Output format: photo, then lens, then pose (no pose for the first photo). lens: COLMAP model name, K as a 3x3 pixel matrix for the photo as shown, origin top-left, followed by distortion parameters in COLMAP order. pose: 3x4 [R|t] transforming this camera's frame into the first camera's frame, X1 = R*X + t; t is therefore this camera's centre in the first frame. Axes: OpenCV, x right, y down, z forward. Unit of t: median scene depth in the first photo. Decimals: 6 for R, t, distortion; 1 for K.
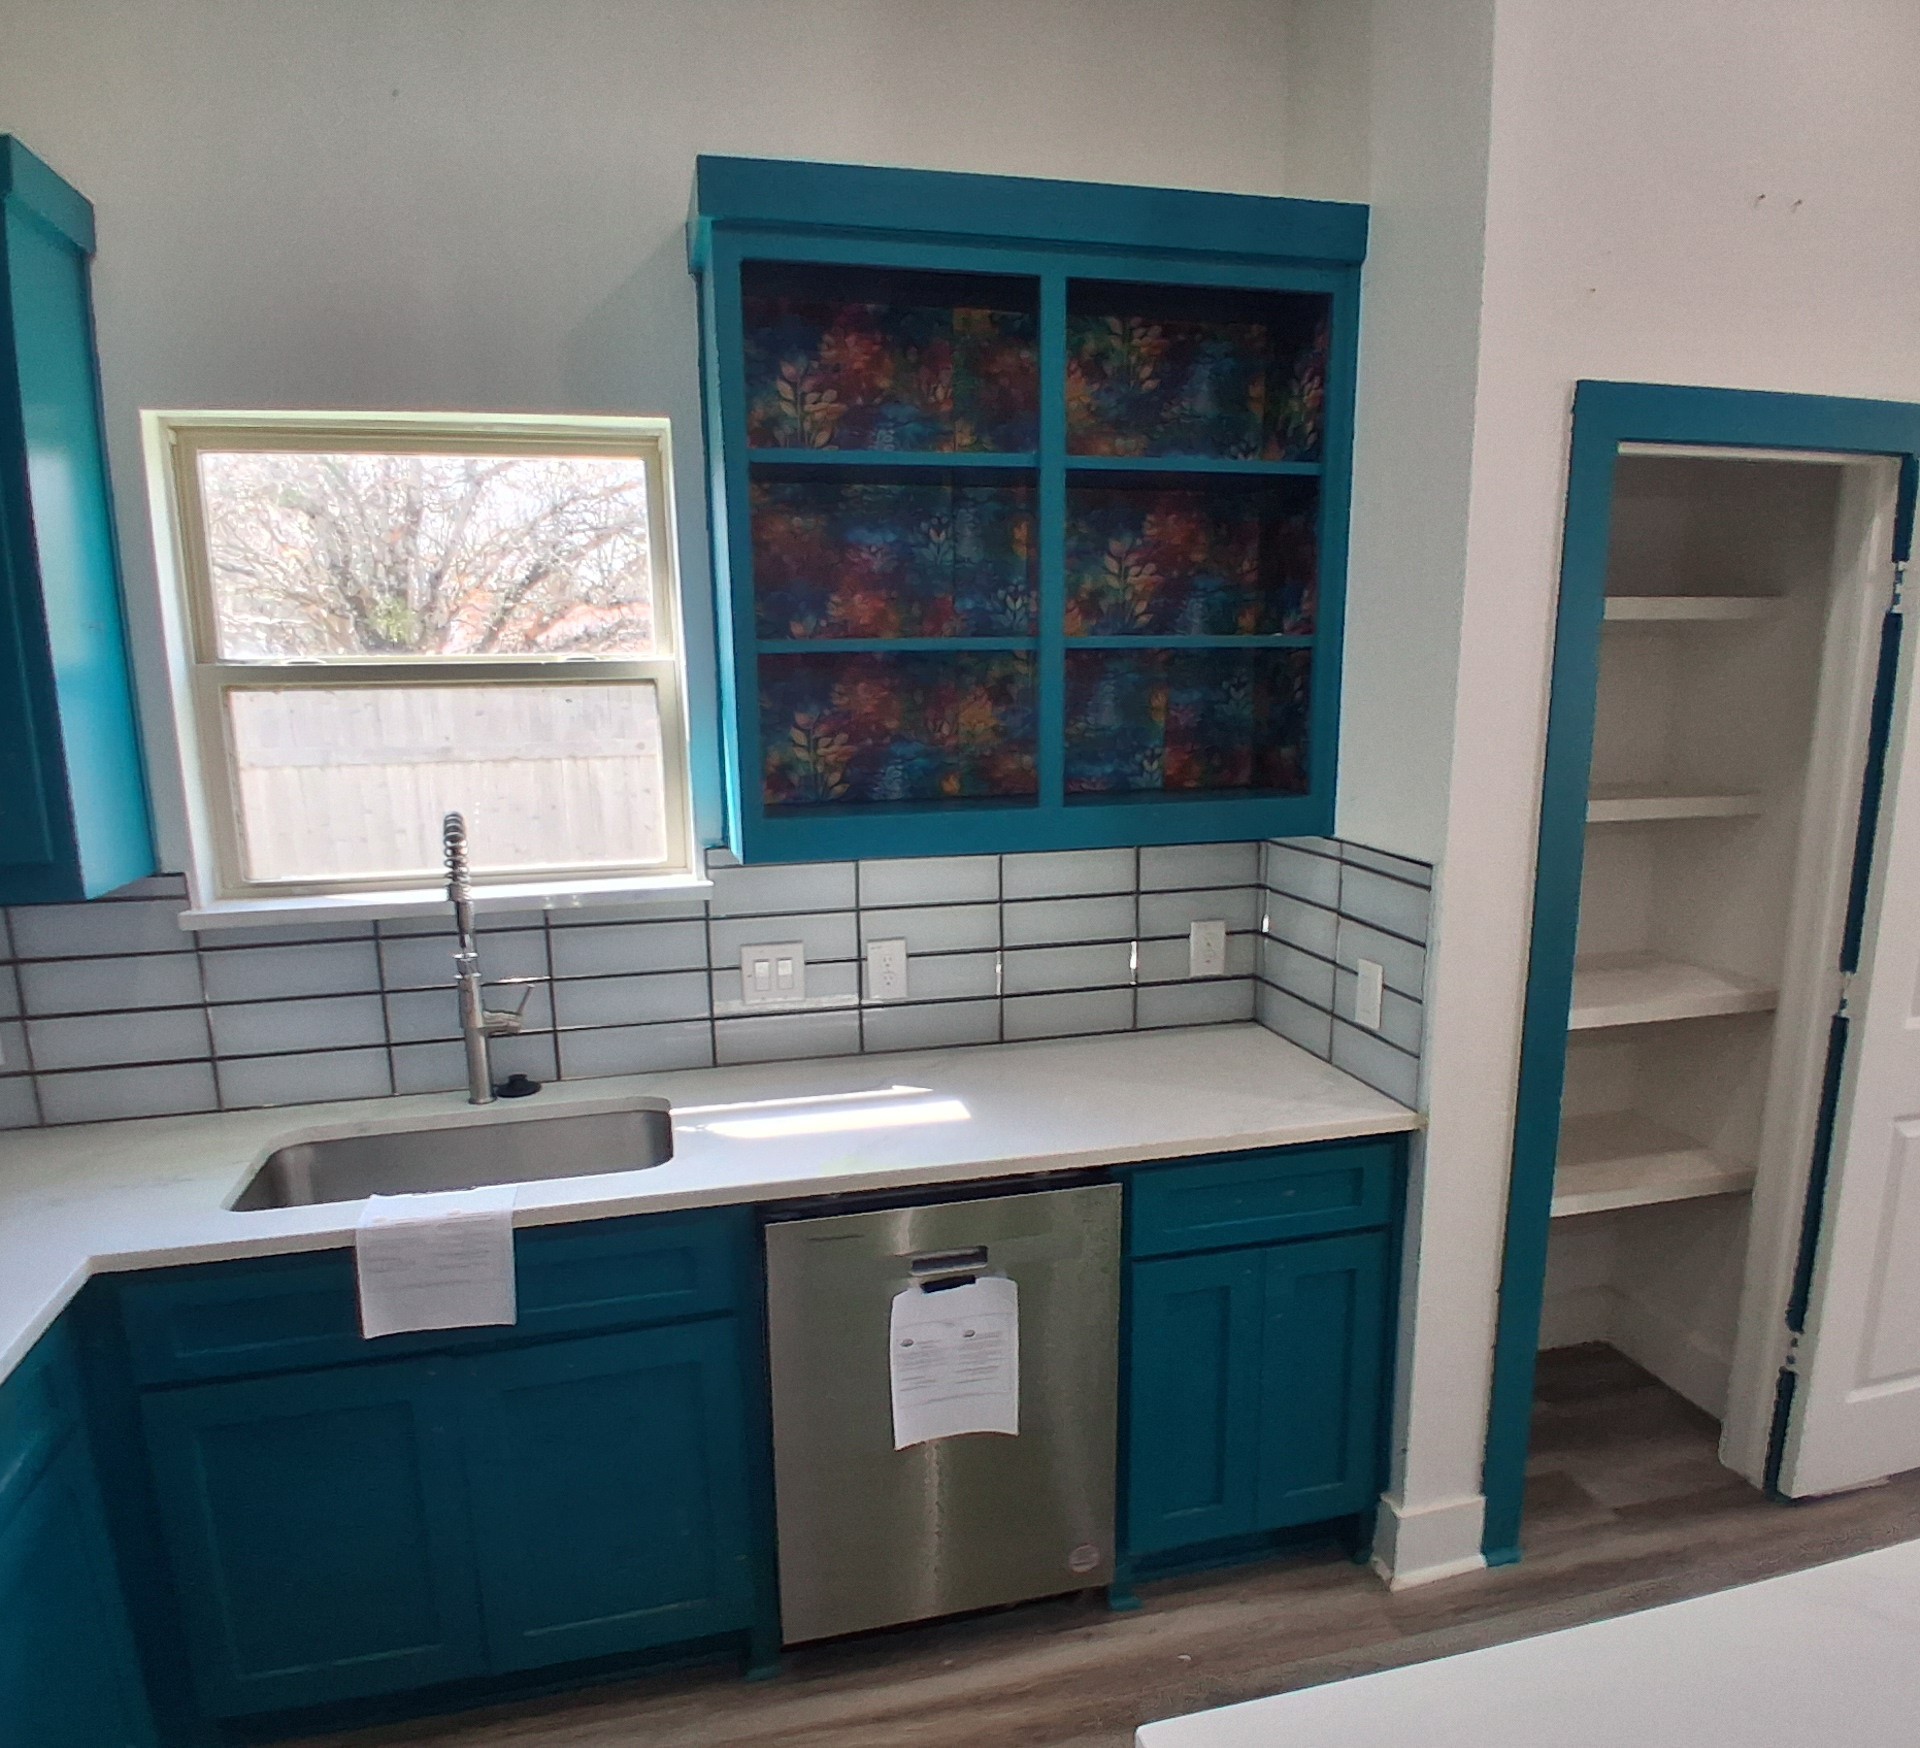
lens RADIAL K [[1274.3, 0, 961.5], [0, 1274.3, 946.2], [0, 0, 1]] dist [0.003512, -0.036899]
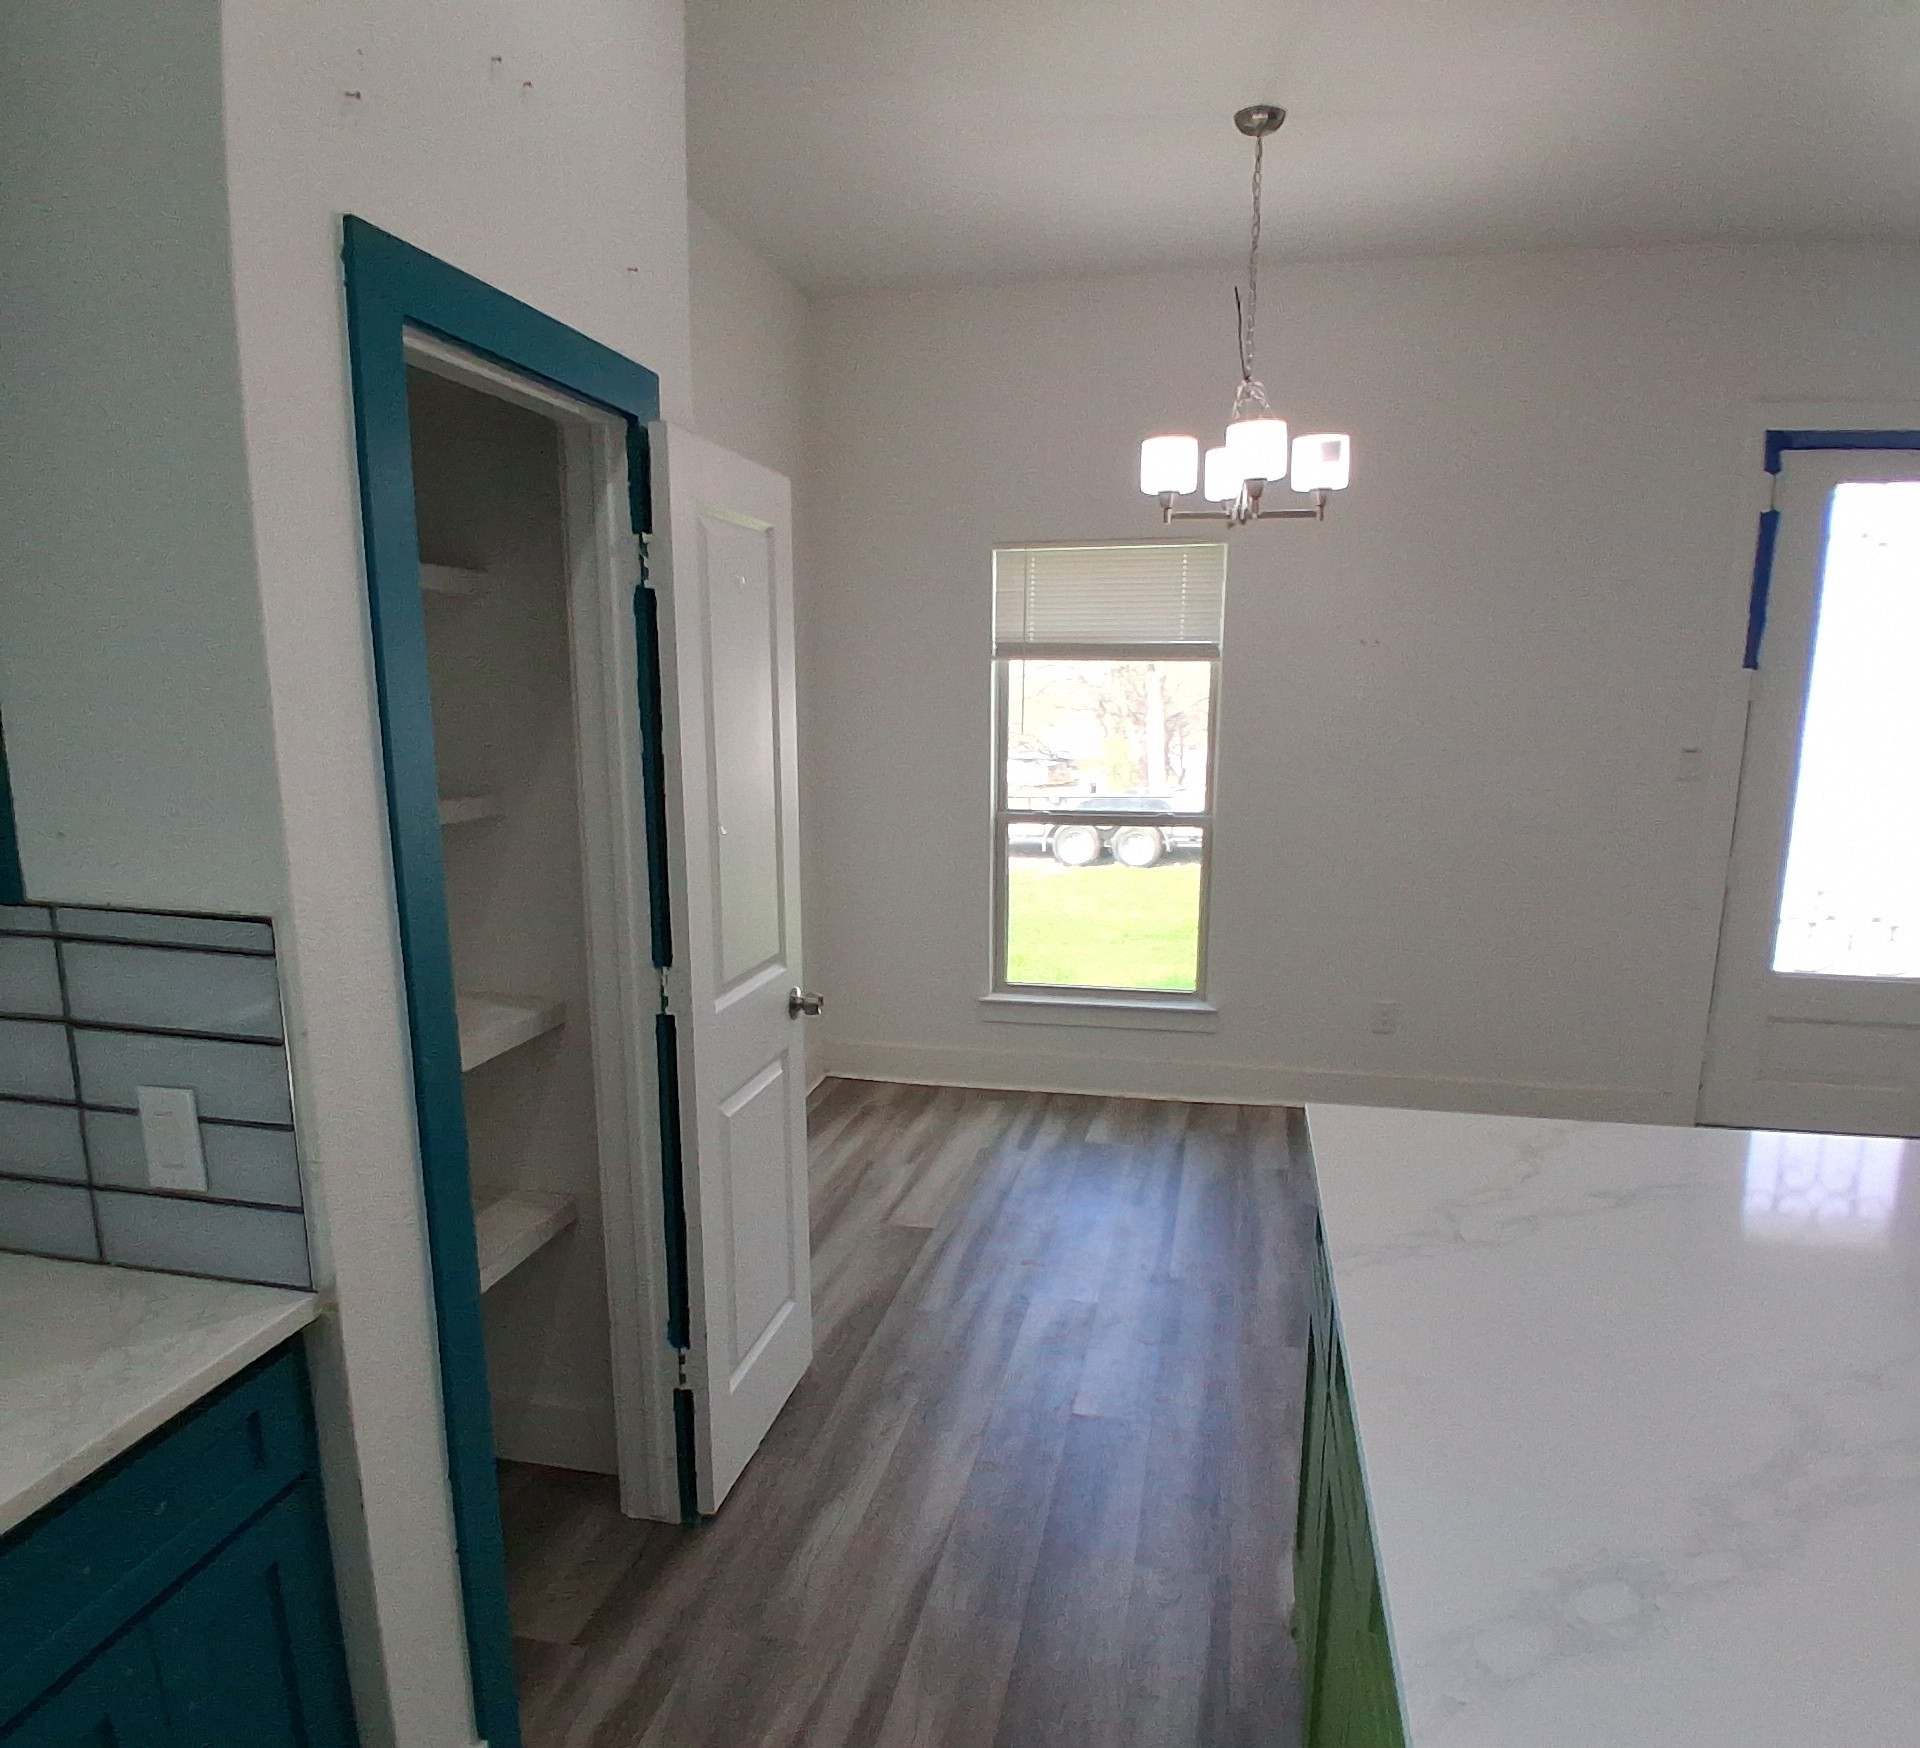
lens RADIAL K [[1274.3, 0, 961.5], [0, 1274.3, 946.2], [0, 0, 1]] dist [0.003512, -0.036899]
pose [[0.450036, -0.163053, 0.877998, -0.038339], [0.182337, 0.979254, 0.088397, -0.039739], [-0.874197, 0.120310, 0.470431, 0.358457]]
